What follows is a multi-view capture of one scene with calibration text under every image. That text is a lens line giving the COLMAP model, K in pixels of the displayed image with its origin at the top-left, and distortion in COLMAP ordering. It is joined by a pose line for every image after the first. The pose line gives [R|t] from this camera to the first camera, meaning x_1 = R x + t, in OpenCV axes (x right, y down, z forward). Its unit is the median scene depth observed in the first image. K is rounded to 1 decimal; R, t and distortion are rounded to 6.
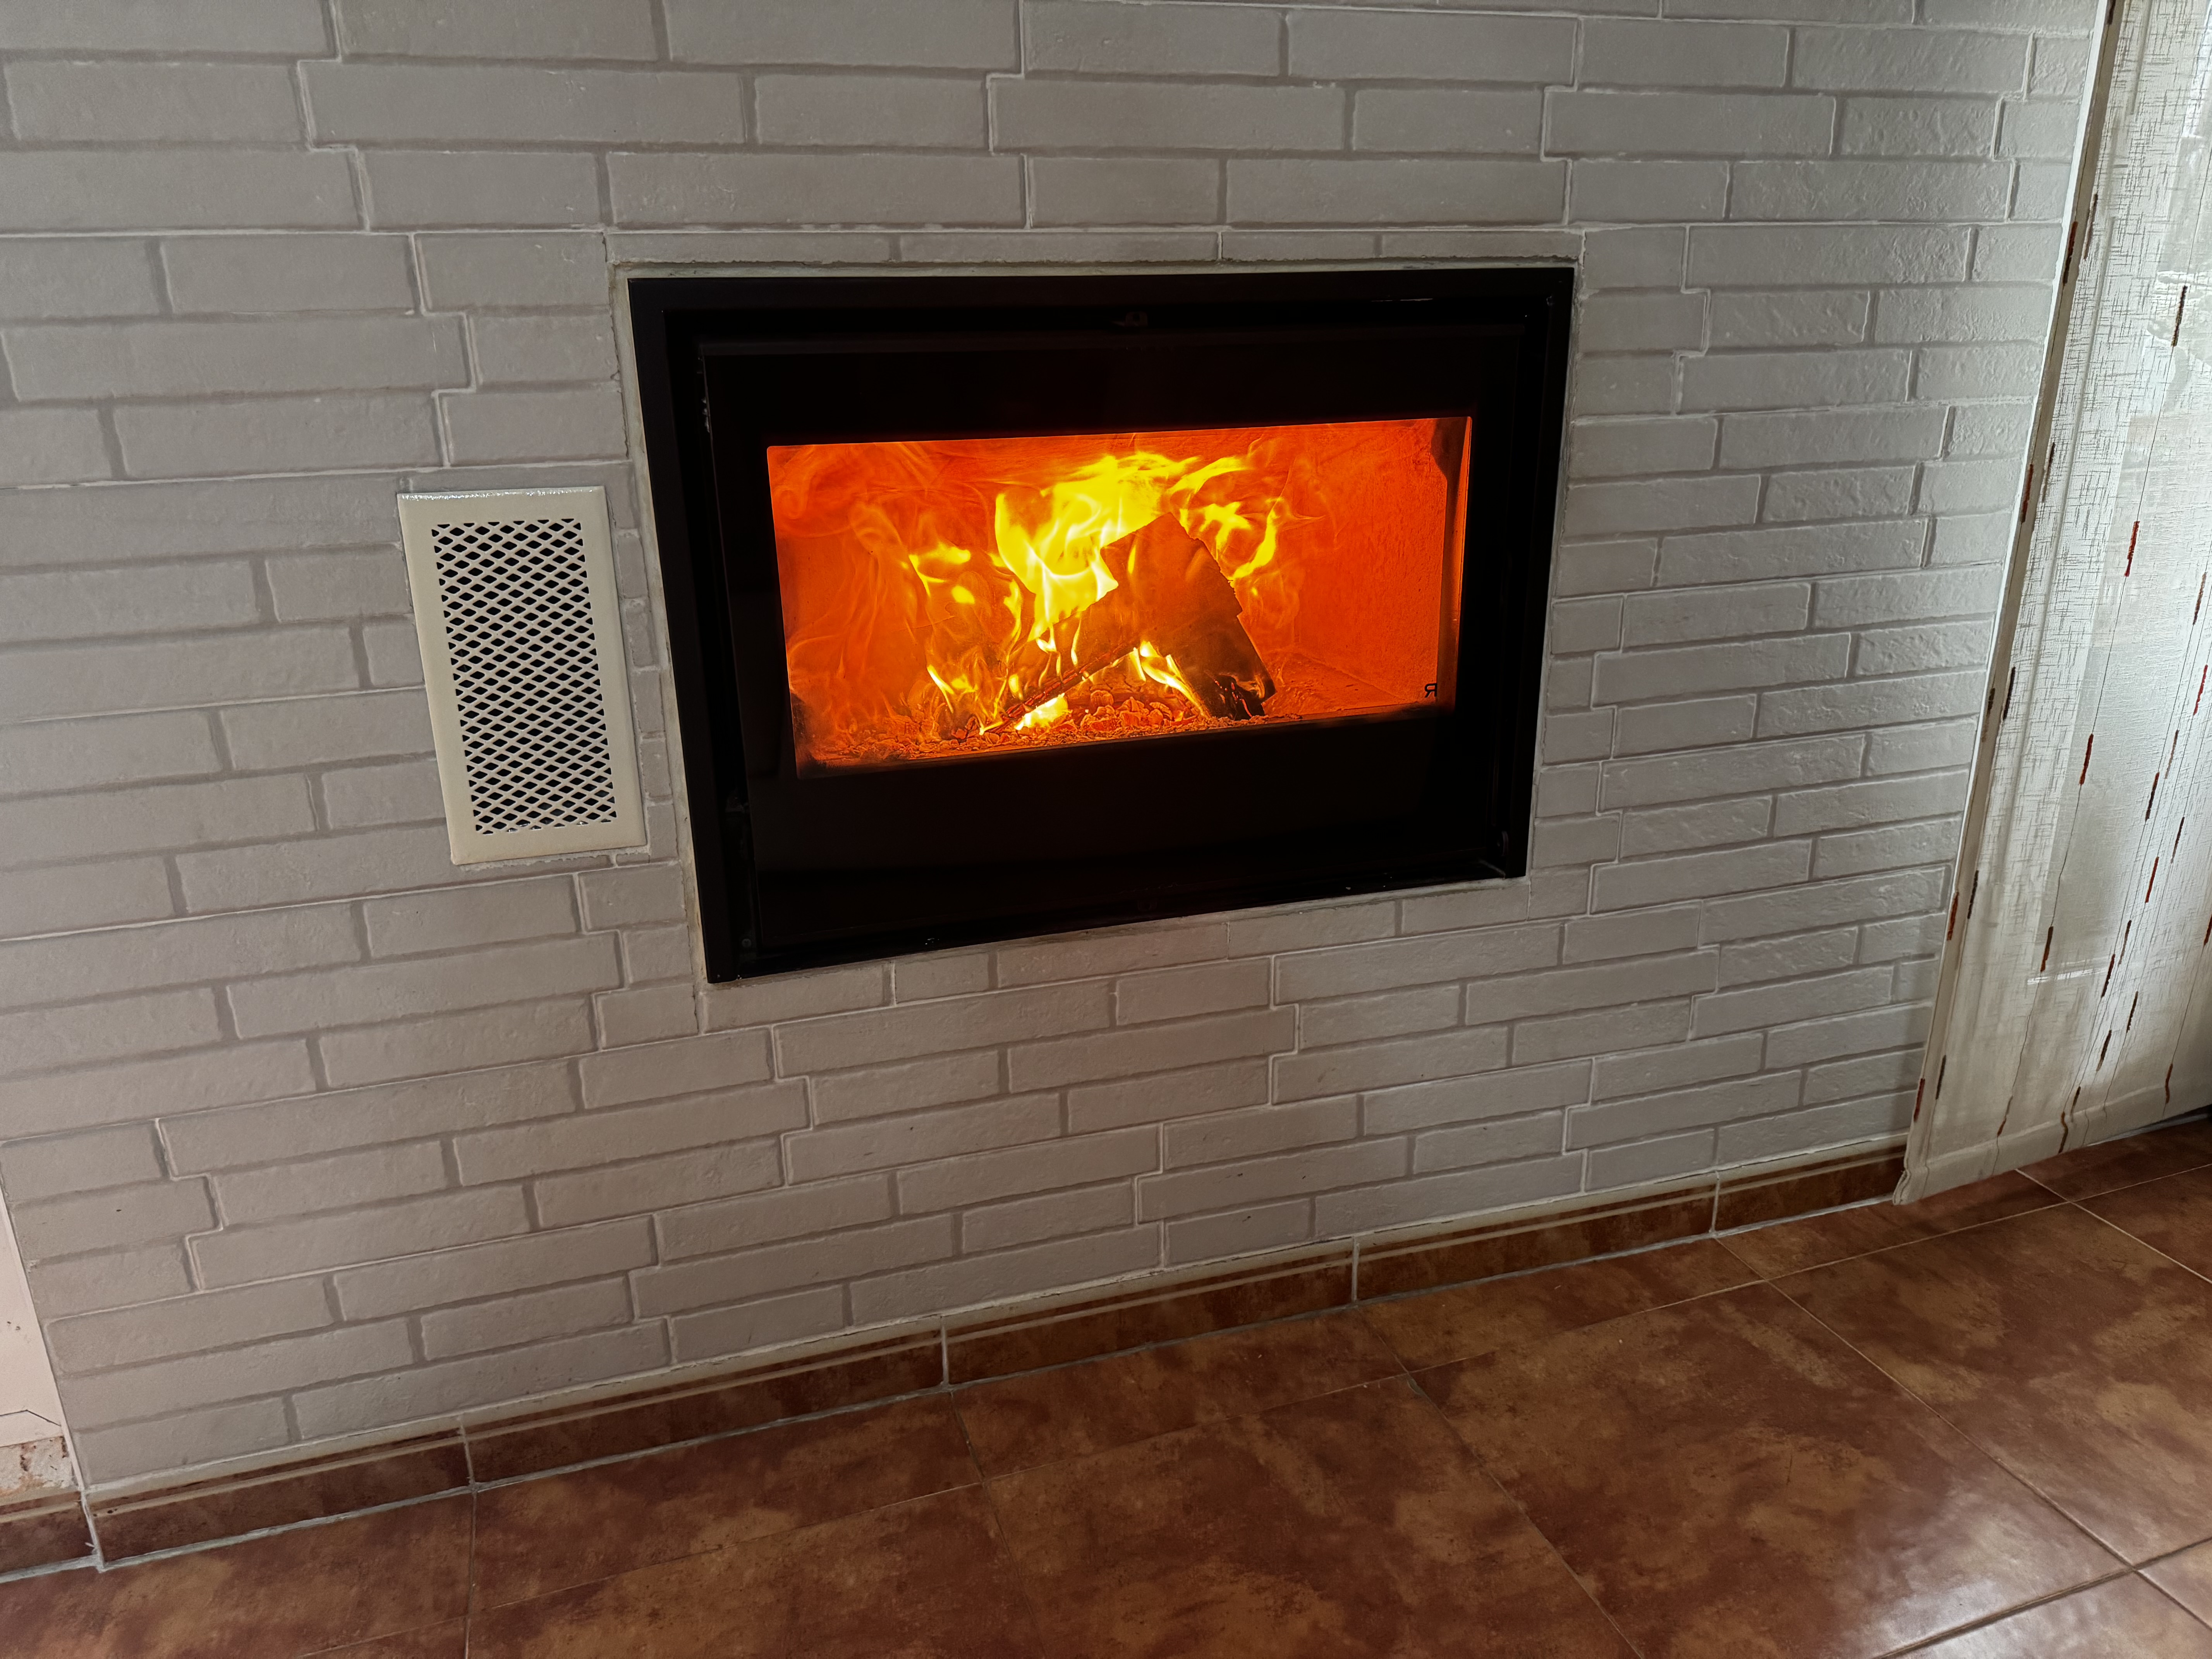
lens RADIAL K [[1518.7, 0, 1096.4], [0, 1518.7, 846.6], [0, 0, 1]] dist [0.009223, 0.000345]
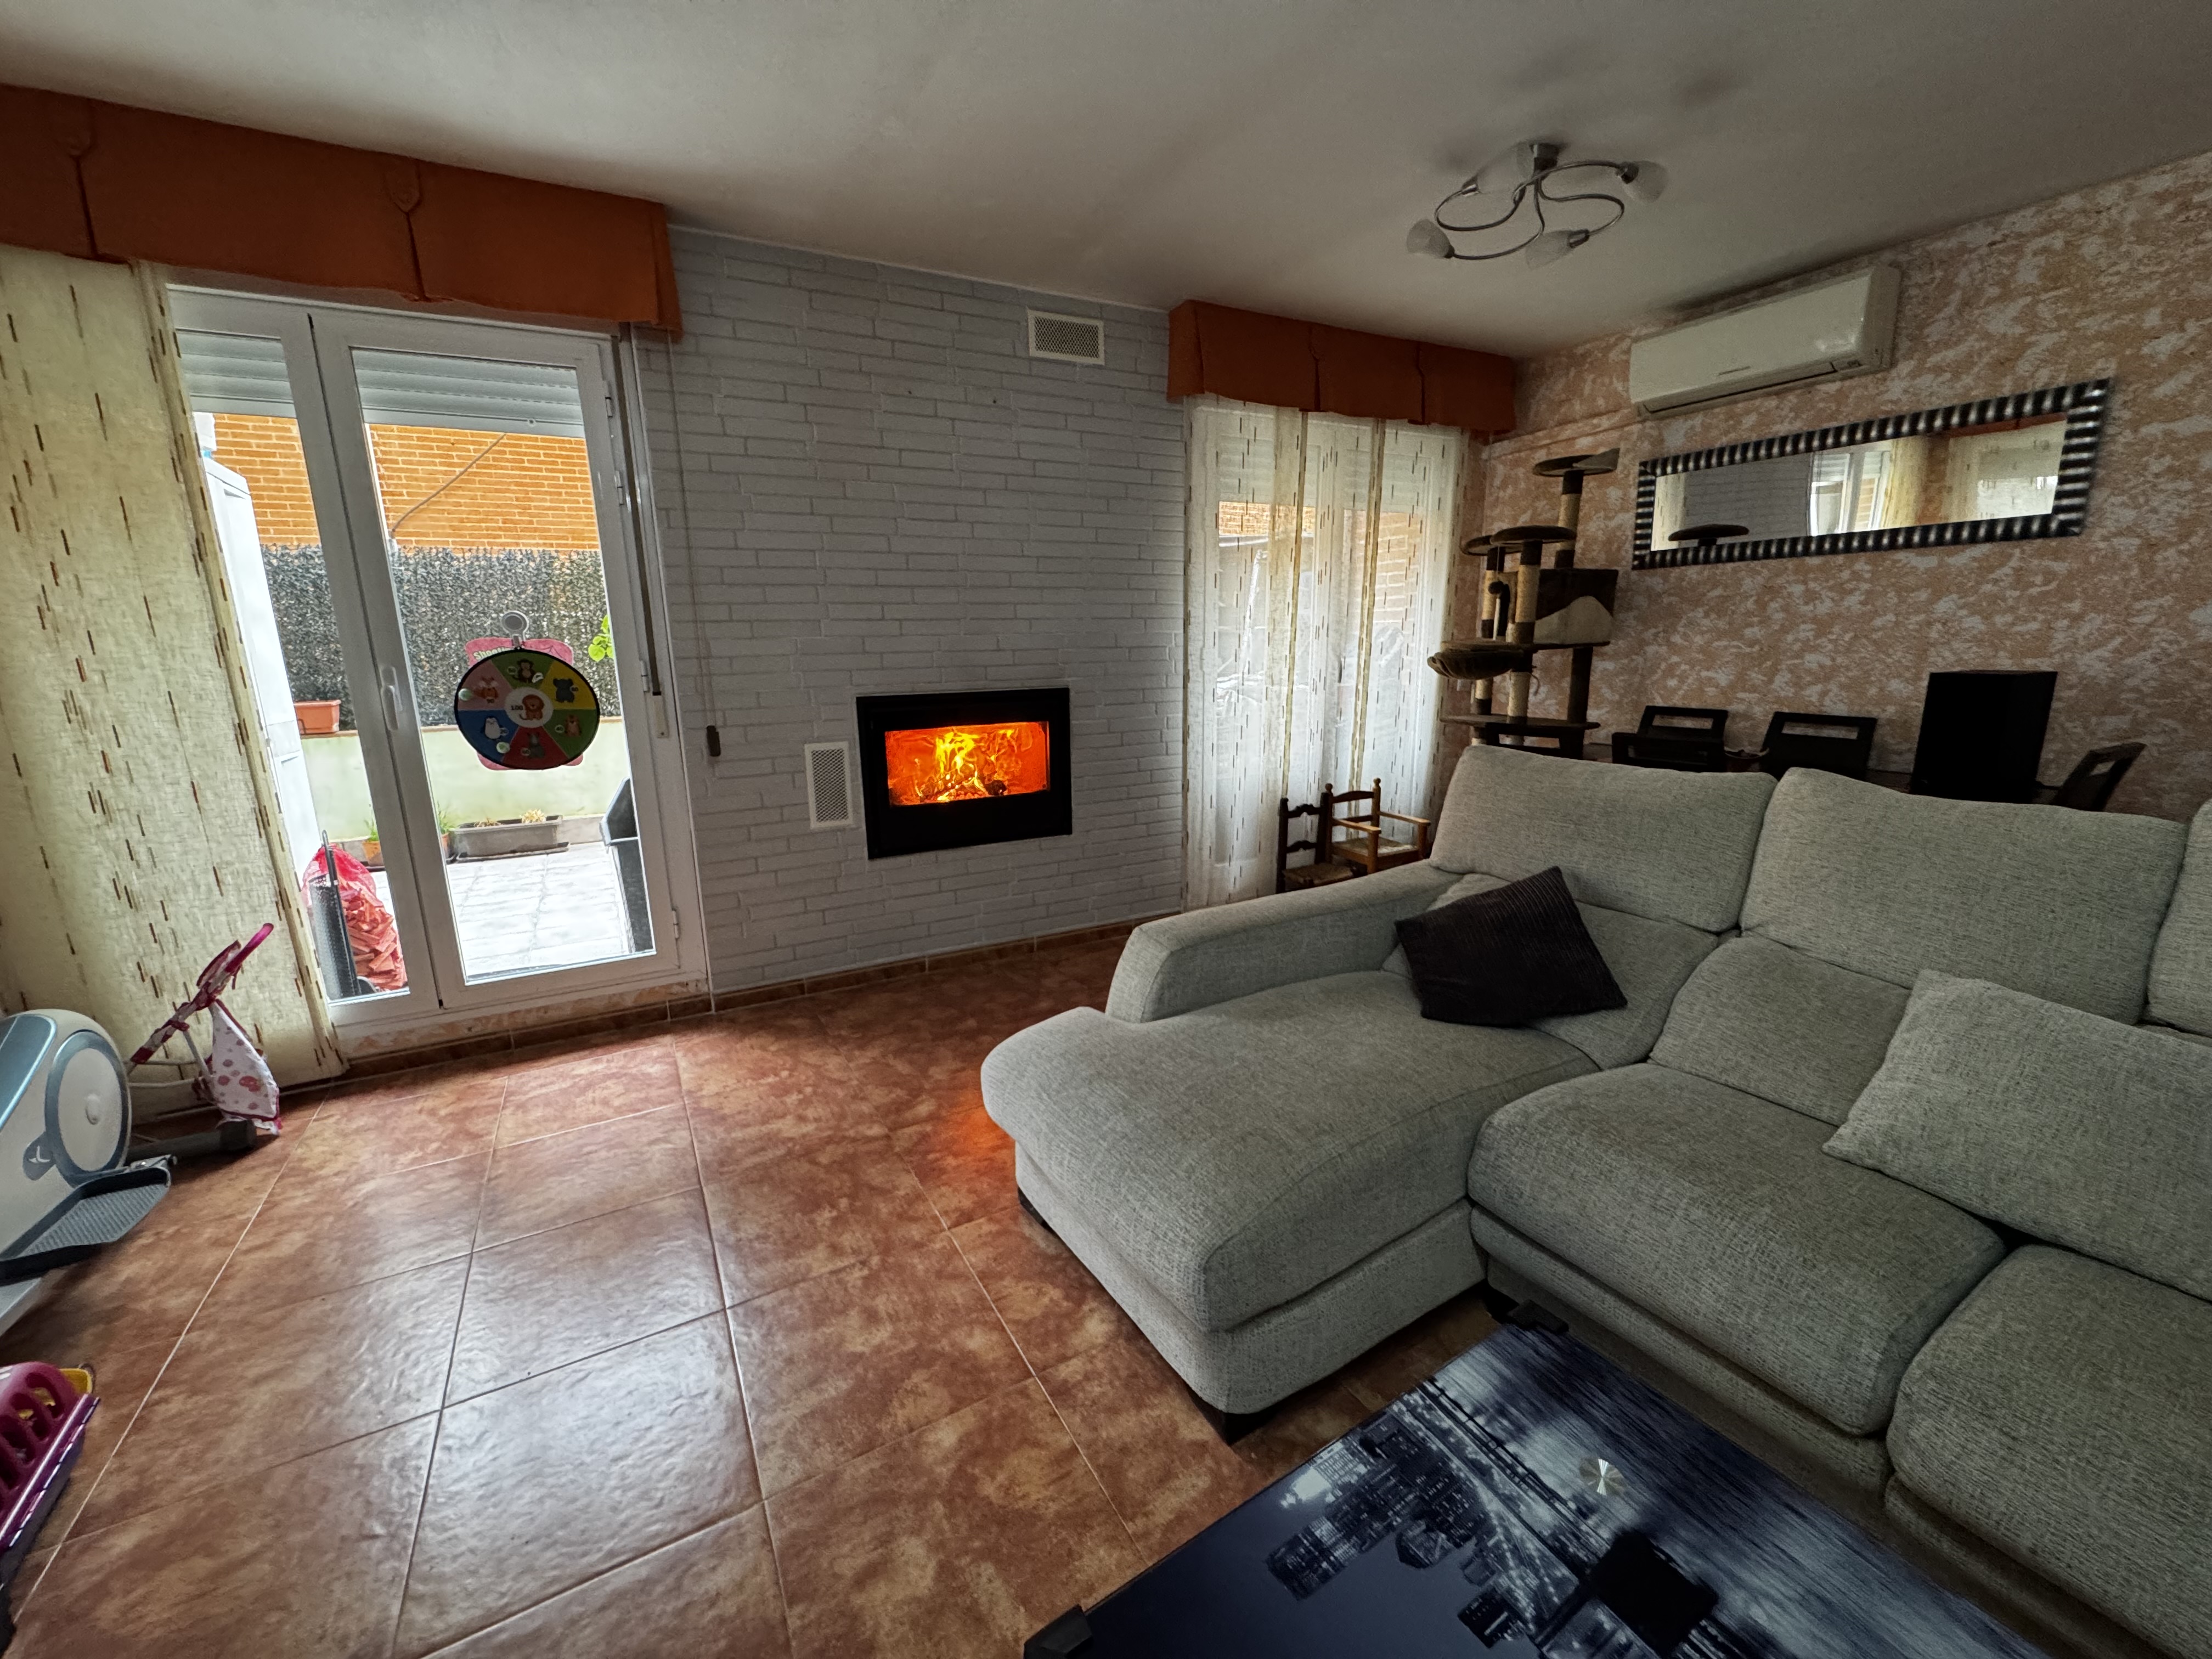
lens RADIAL K [[878.8, 0, 1124.9], [0, 878.8, 838.2], [0, 0, 1]] dist [-0.001773, -0.000419]
pose [[0.971427, -0.038175, 0.234249, -0.132917], [0.060594, 0.994163, -0.089265, 0.275297], [-0.229474, 0.100908, 0.968070, -1.404028]]
